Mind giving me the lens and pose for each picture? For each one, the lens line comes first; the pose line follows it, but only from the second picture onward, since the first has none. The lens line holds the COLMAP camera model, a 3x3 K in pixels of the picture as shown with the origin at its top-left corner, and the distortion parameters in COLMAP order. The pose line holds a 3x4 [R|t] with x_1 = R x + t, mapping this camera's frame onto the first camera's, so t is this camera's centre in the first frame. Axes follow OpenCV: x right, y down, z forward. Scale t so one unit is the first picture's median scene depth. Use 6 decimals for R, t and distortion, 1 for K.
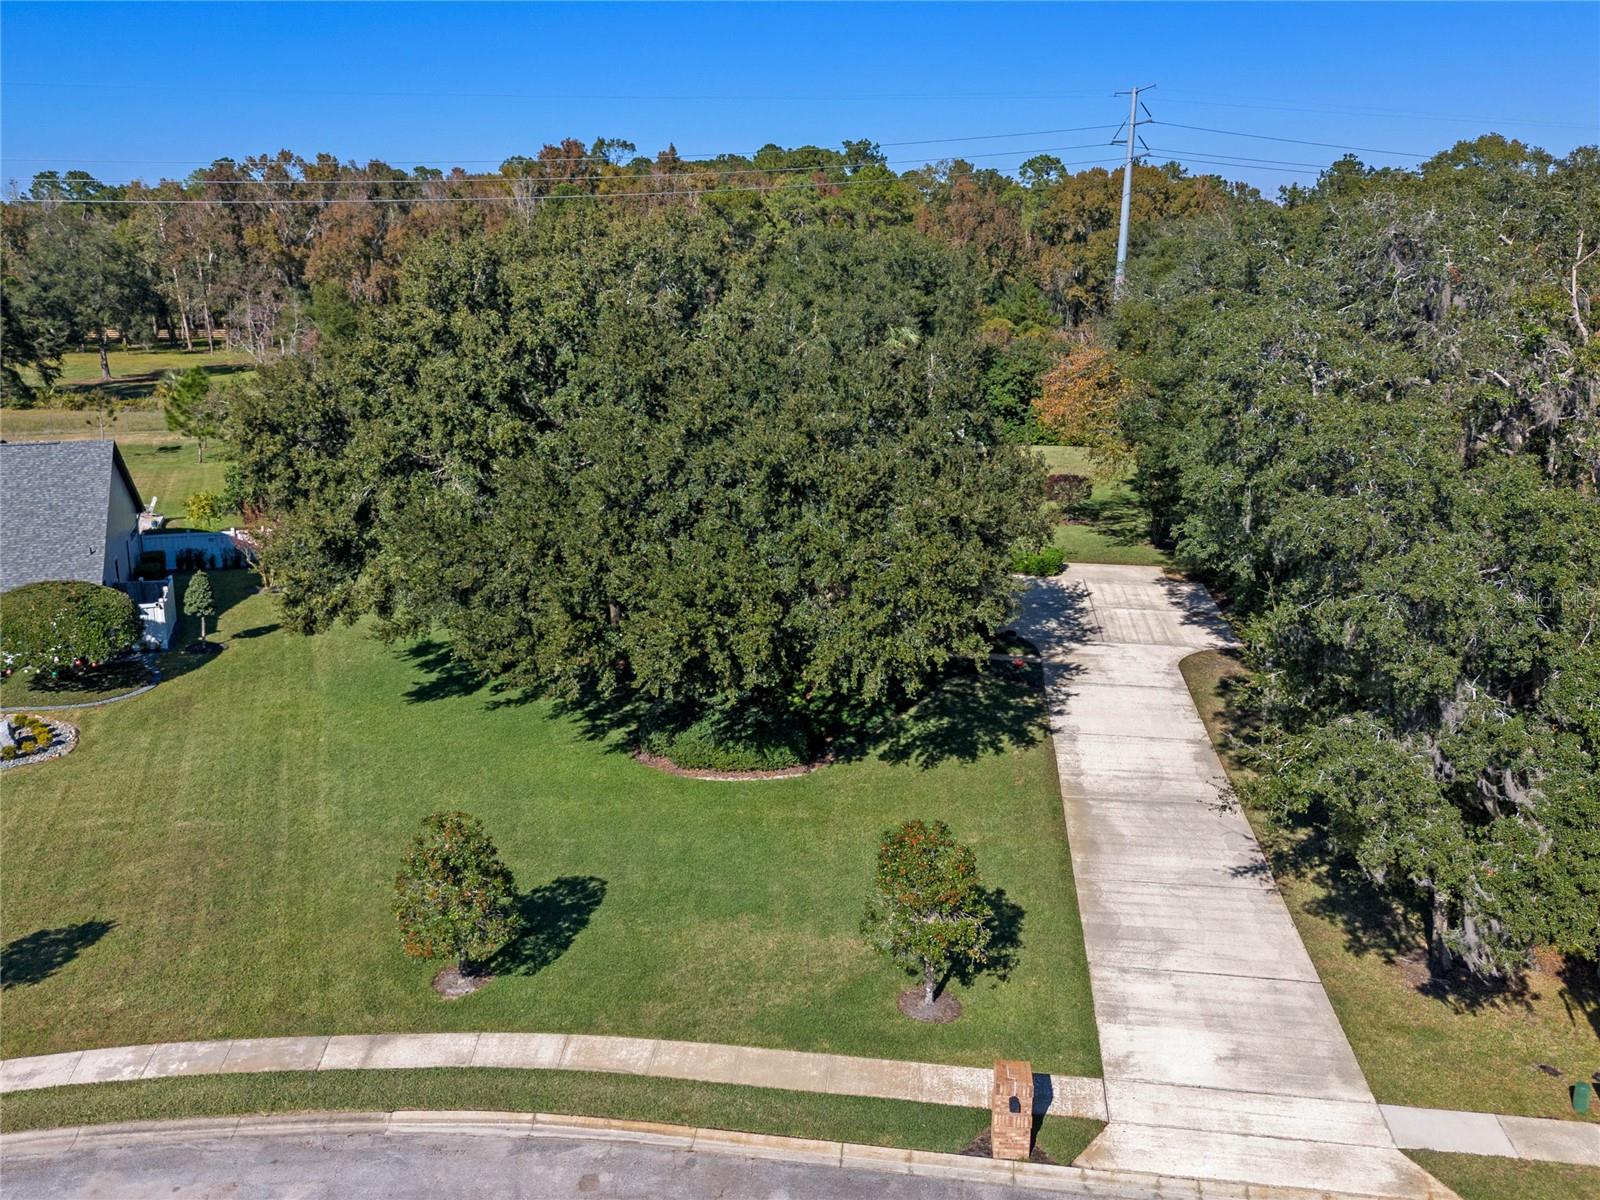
lens RADIAL K [[1289.5, 0, 770.2], [0, 1289.5, 595.5], [0, 0, 1]] dist [0.062459, -0.065529]
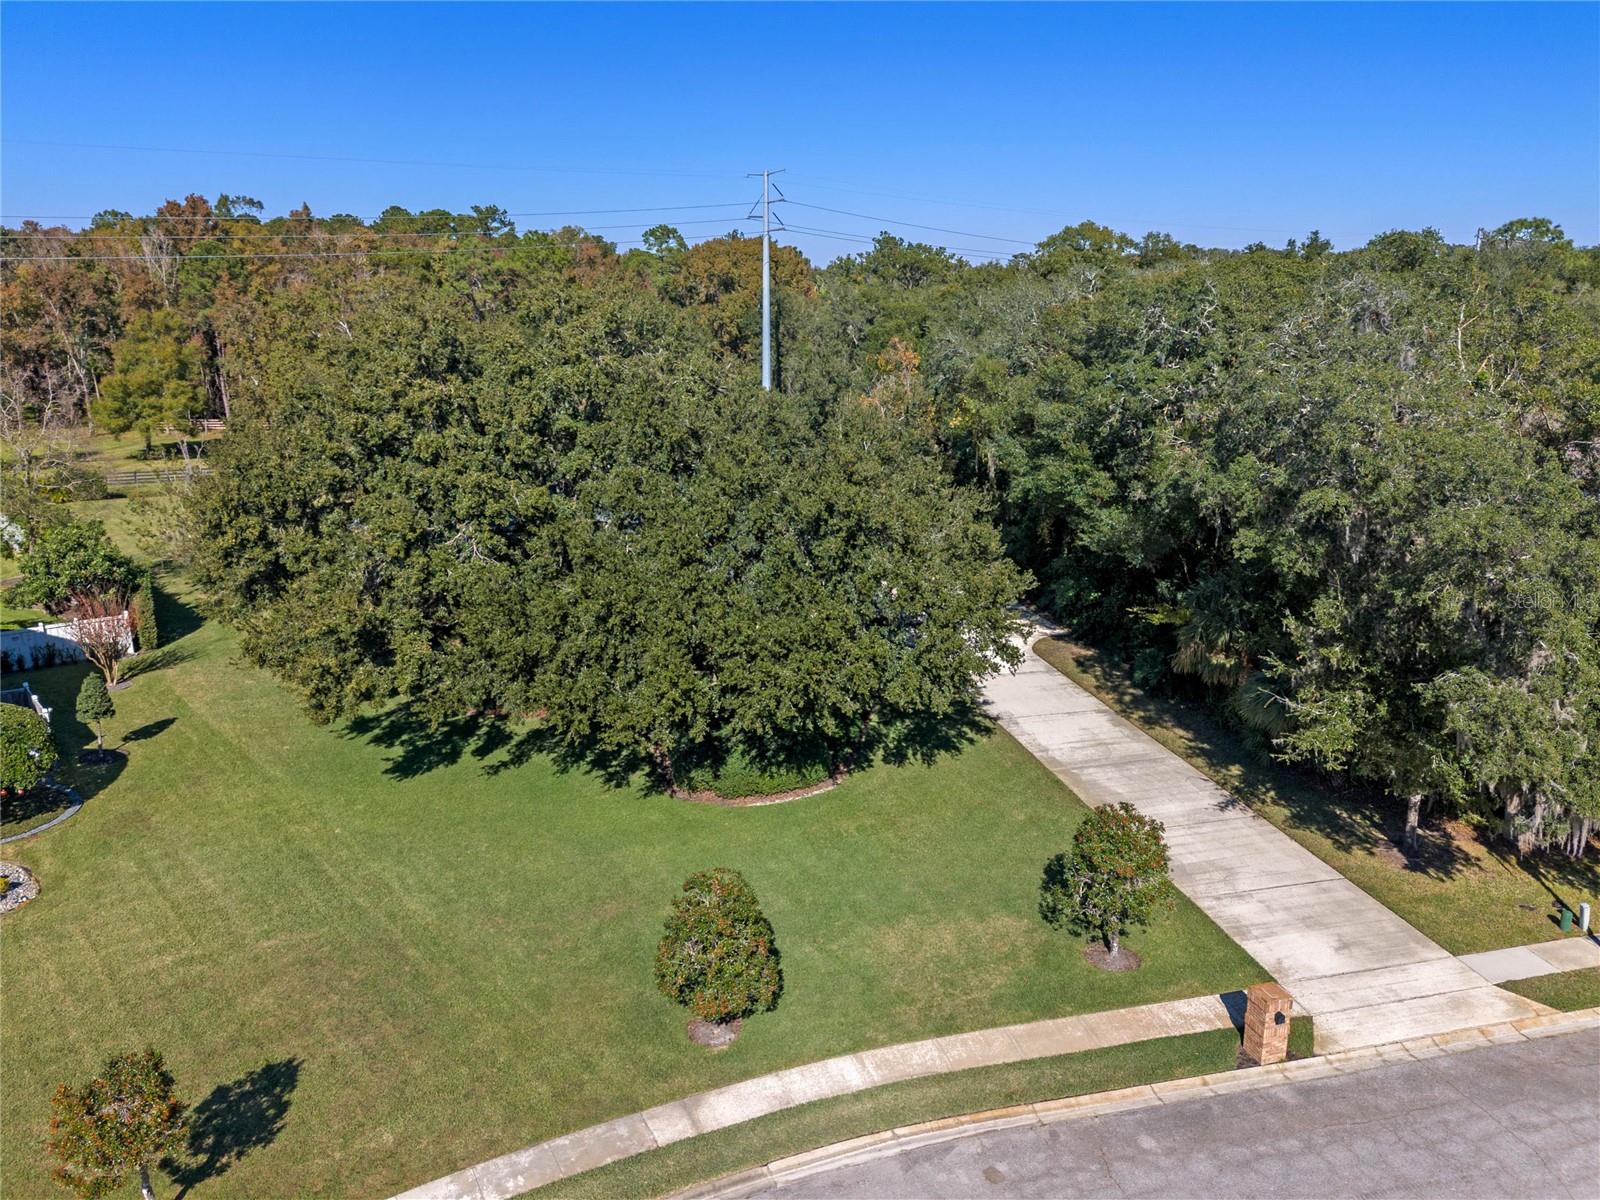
lens RADIAL K [[1139.2, 0, 802.1], [0, 1139.2, 628.8], [0, 0, 1]] dist [0.060132, -0.058401]
pose [[0.924475, -0.106447, 0.366082, -0.498484], [0.101262, 0.994299, 0.033398, -0.048134], [-0.367550, 0.006195, 0.929983, 0.126258]]
